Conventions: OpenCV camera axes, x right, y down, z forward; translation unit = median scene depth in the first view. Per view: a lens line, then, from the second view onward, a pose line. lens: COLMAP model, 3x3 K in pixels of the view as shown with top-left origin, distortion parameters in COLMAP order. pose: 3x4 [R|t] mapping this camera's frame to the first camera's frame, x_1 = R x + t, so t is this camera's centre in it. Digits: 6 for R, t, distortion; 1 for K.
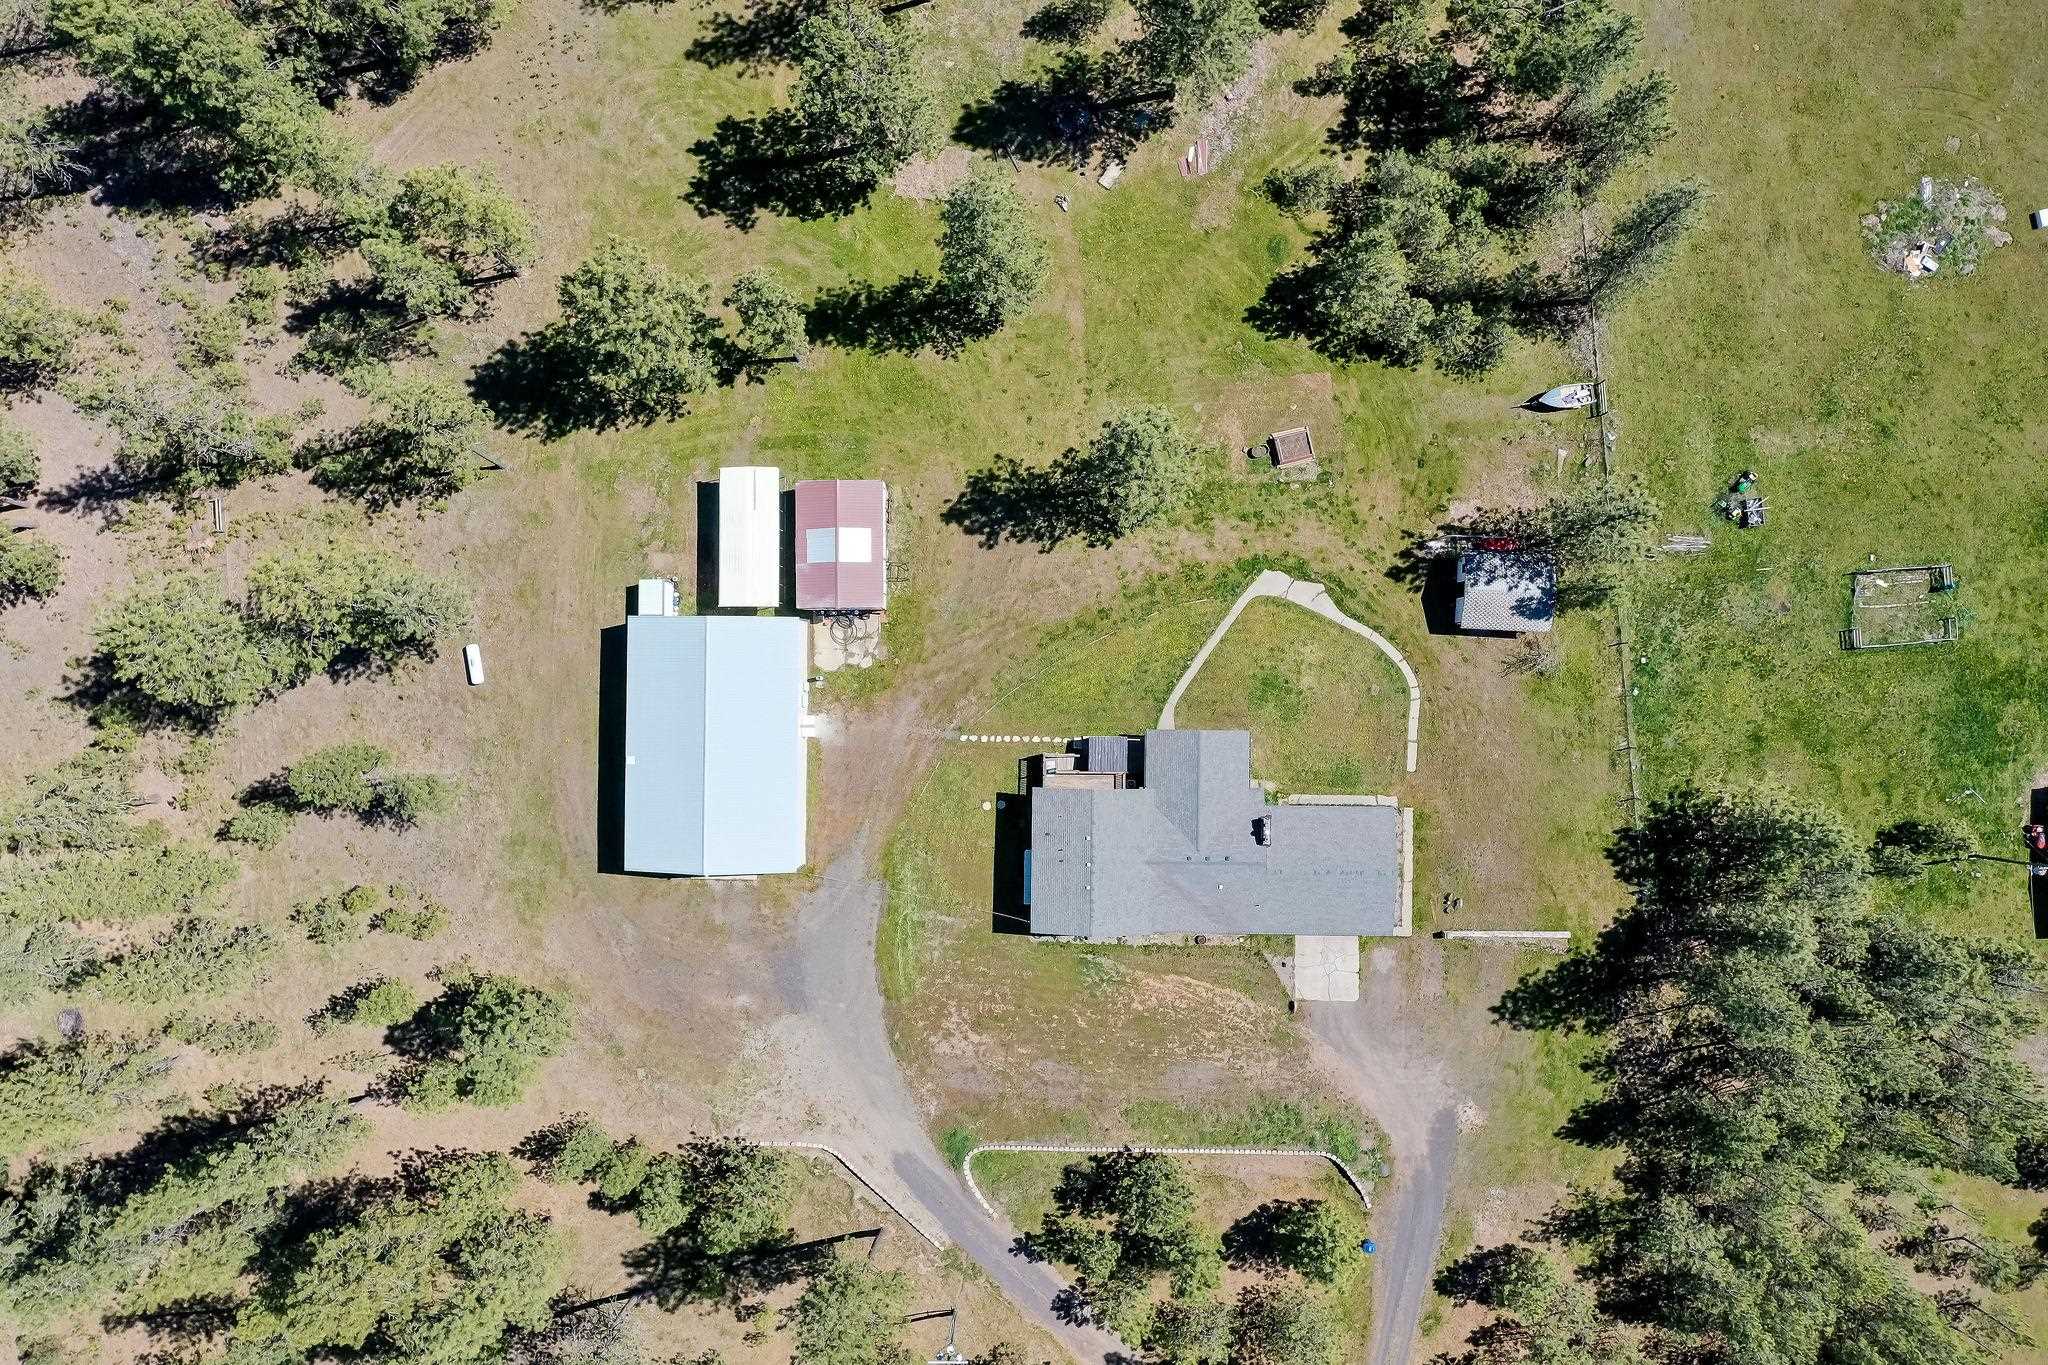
lens RADIAL K [[1596.5, 0, 1026.0], [0, 1596.5, 710.0], [0, 0, 1]] dist [0.003028, -0.009854]
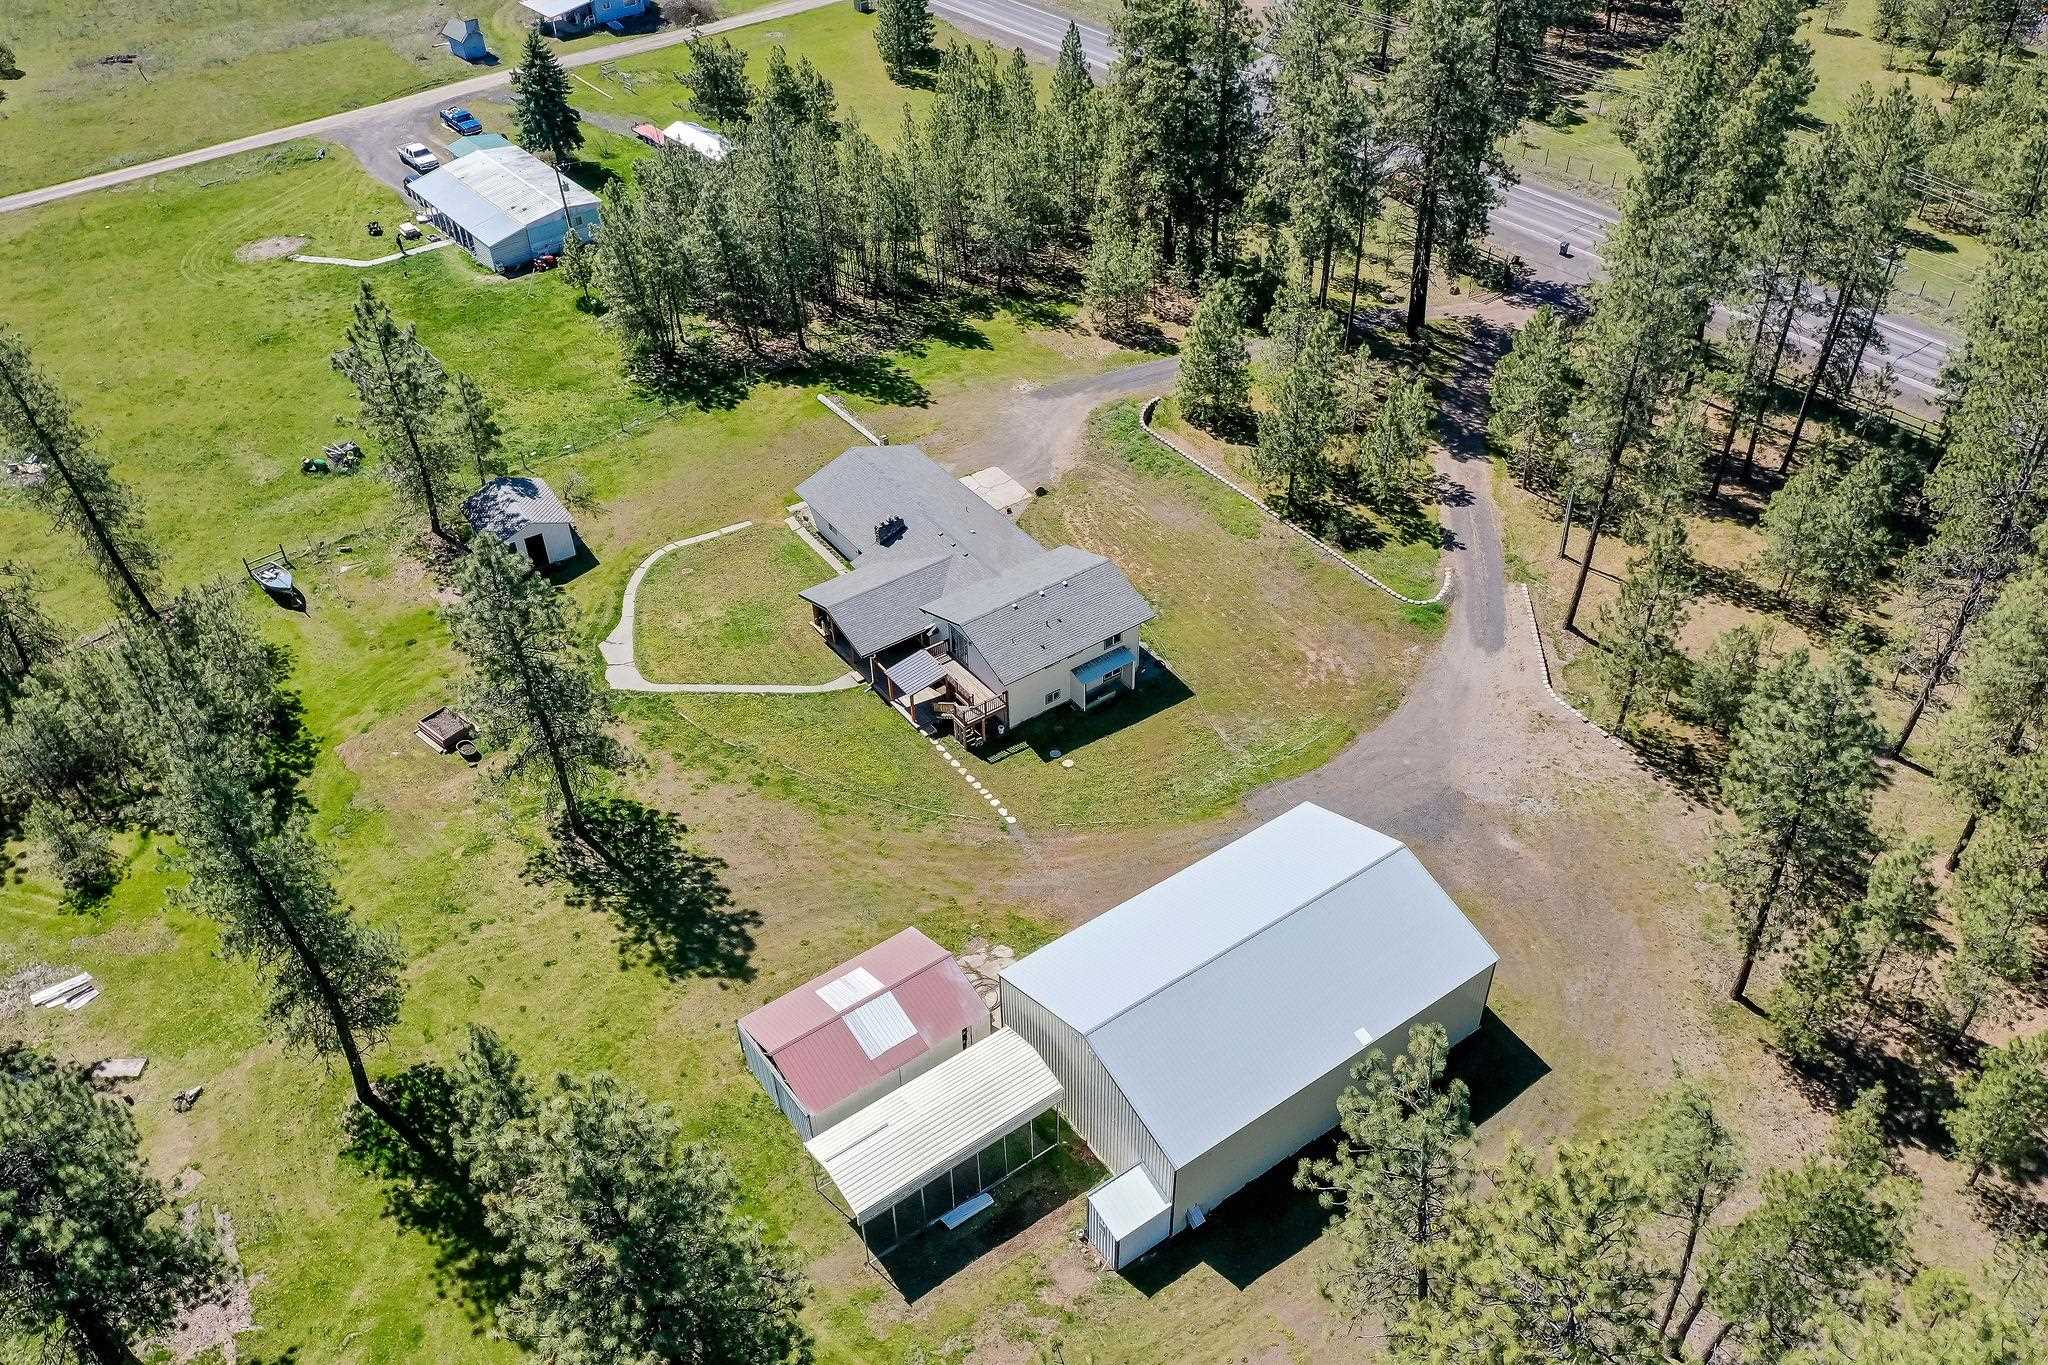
lens RADIAL K [[1596.5, 0, 1026.0], [0, 1596.5, 710.0], [0, 0, 1]] dist [0.003028, -0.009854]
pose [[-0.585366, -0.497911, 0.639868, -0.473731], [0.810087, -0.391554, 0.436400, -0.268320], [0.033254, 0.773802, 0.632554, 0.518502]]
